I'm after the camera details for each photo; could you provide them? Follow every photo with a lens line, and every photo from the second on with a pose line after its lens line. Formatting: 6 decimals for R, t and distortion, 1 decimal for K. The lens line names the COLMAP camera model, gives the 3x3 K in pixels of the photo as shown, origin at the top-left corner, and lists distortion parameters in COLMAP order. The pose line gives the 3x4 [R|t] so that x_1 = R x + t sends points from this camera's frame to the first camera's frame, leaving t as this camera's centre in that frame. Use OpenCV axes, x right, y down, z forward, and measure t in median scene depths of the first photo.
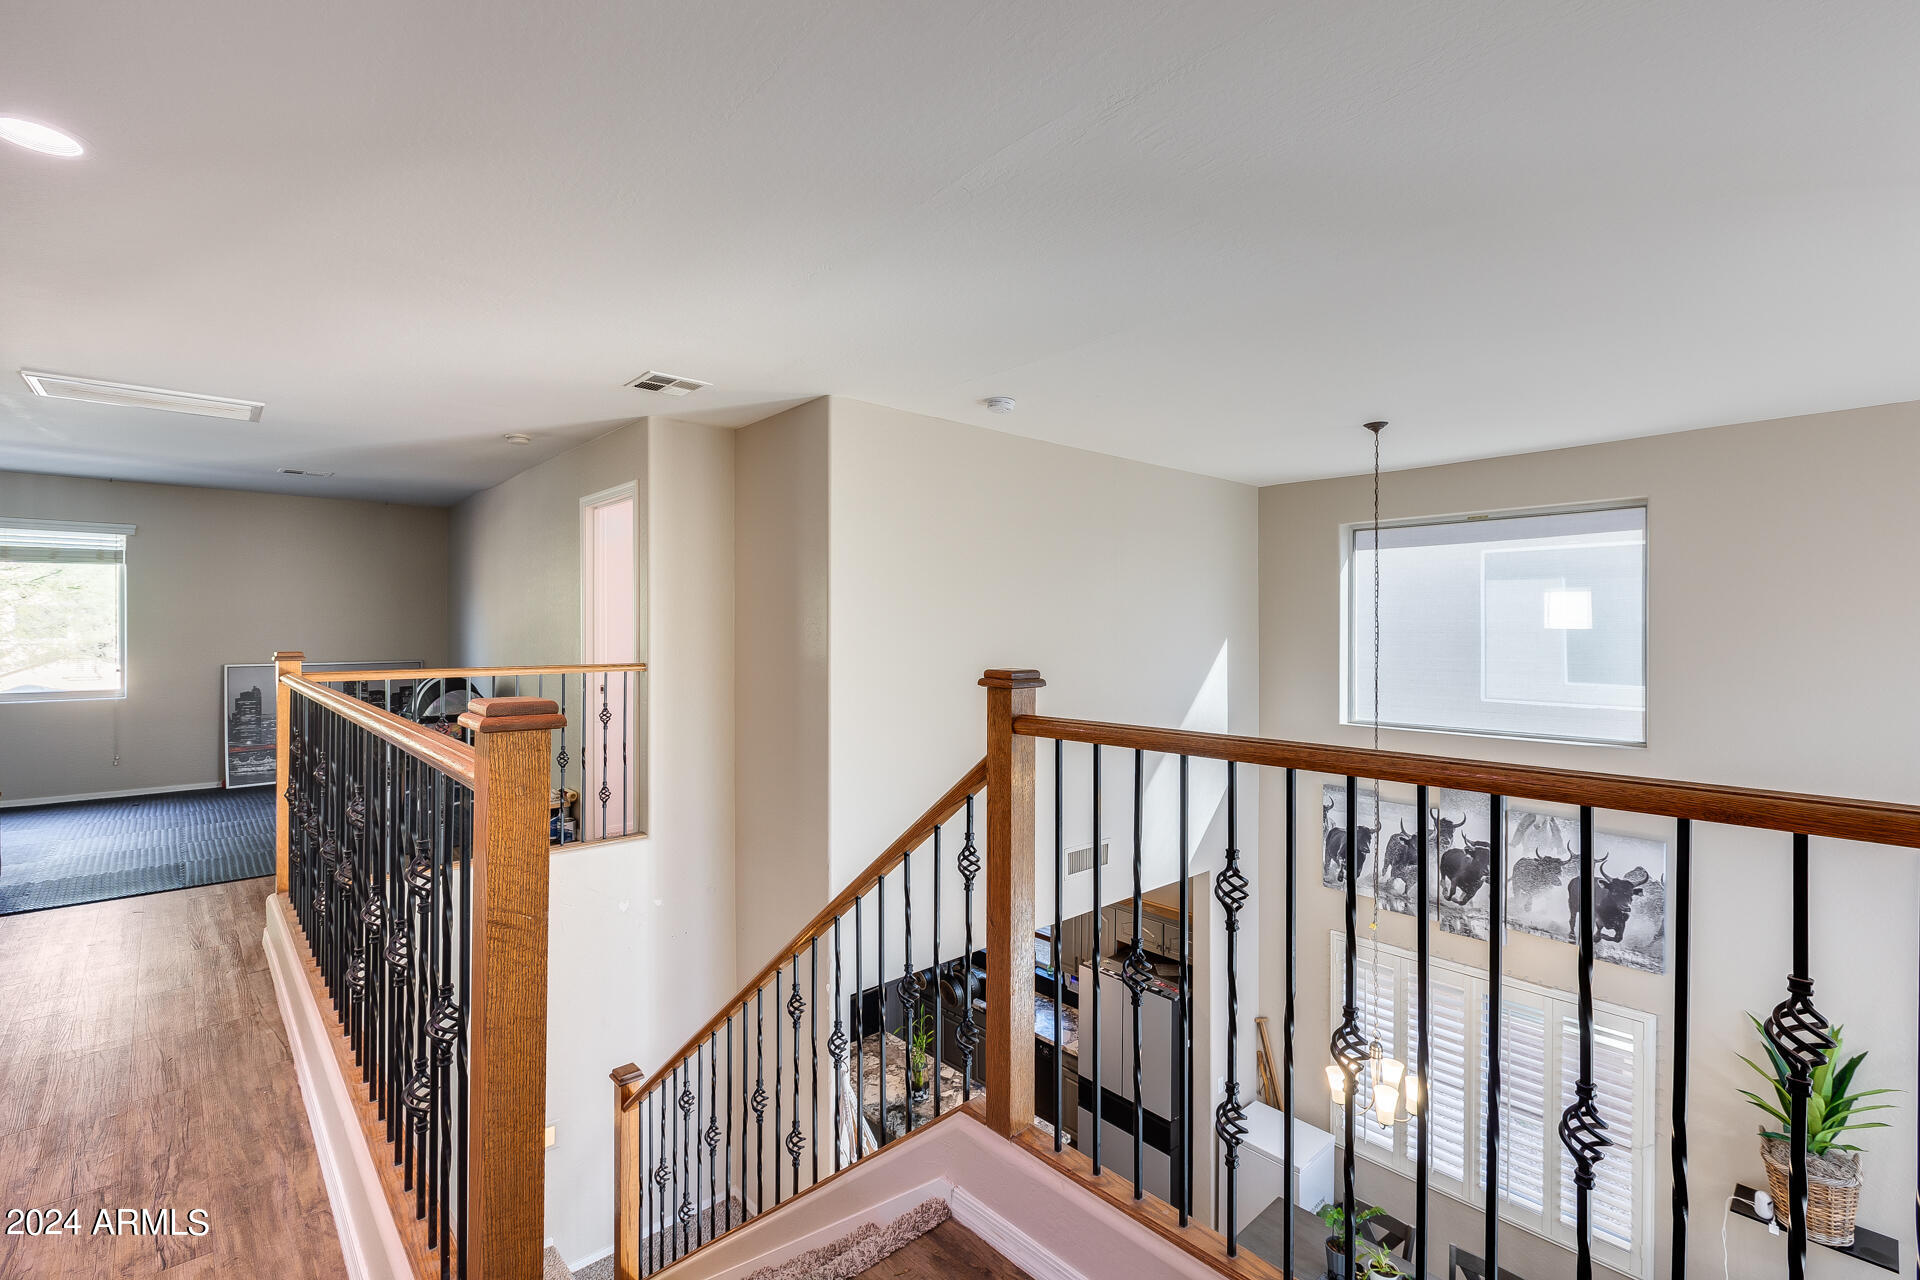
lens RADIAL K [[853.9, 0, 953.6], [0, 853.9, 634.3], [0, 0, 1]] dist [0.001852, -0.000992]
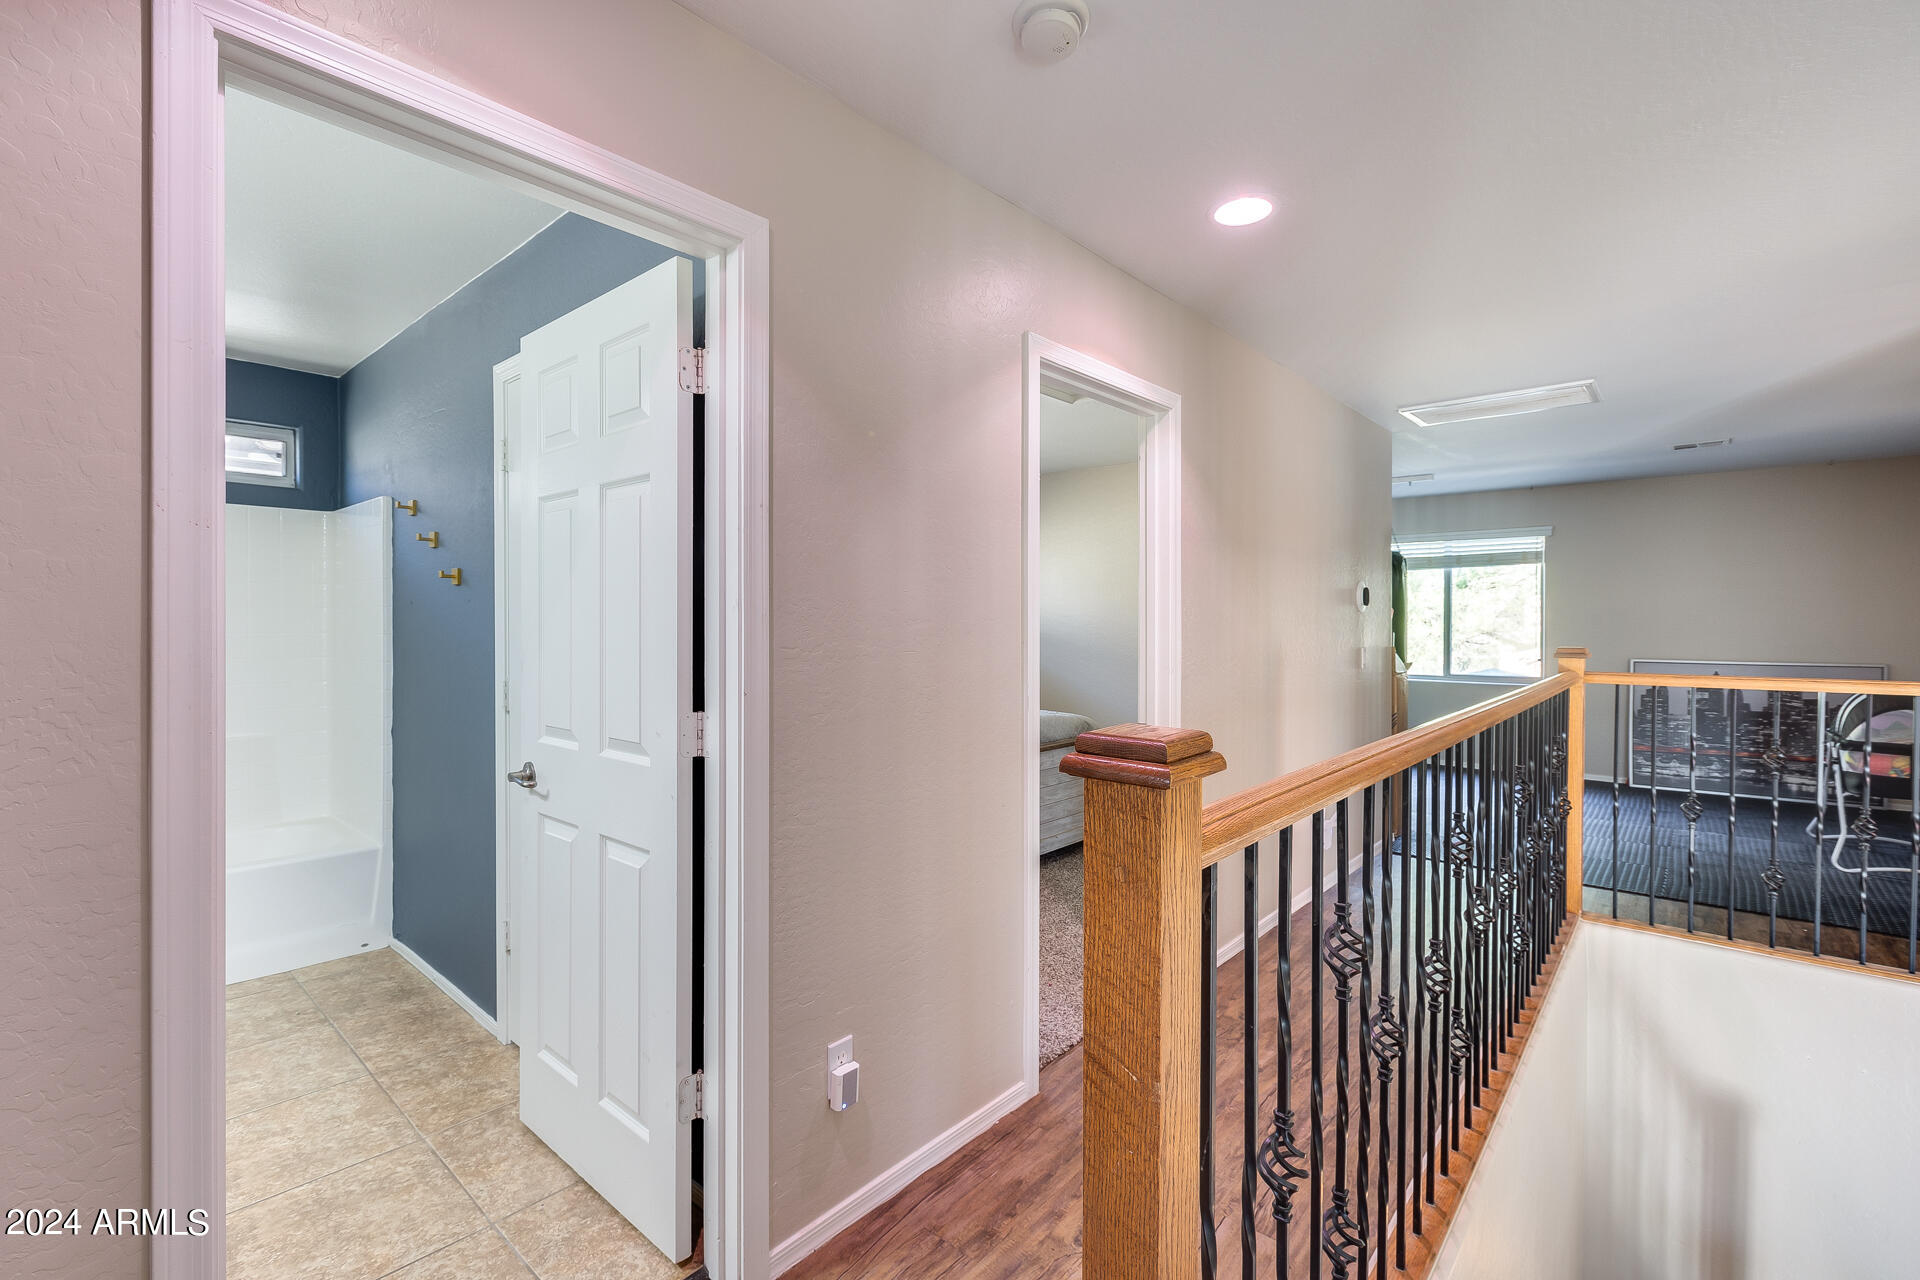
lens RADIAL K [[853.9, 0, 953.6], [0, 853.9, 634.3], [0, 0, 1]] dist [0.001852, -0.000992]
pose [[0.125136, 0.011958, -0.992067, 0.017808], [-0.004067, 0.999925, 0.011539, -0.000789], [0.992131, 0.002591, 0.125176, 0.122120]]
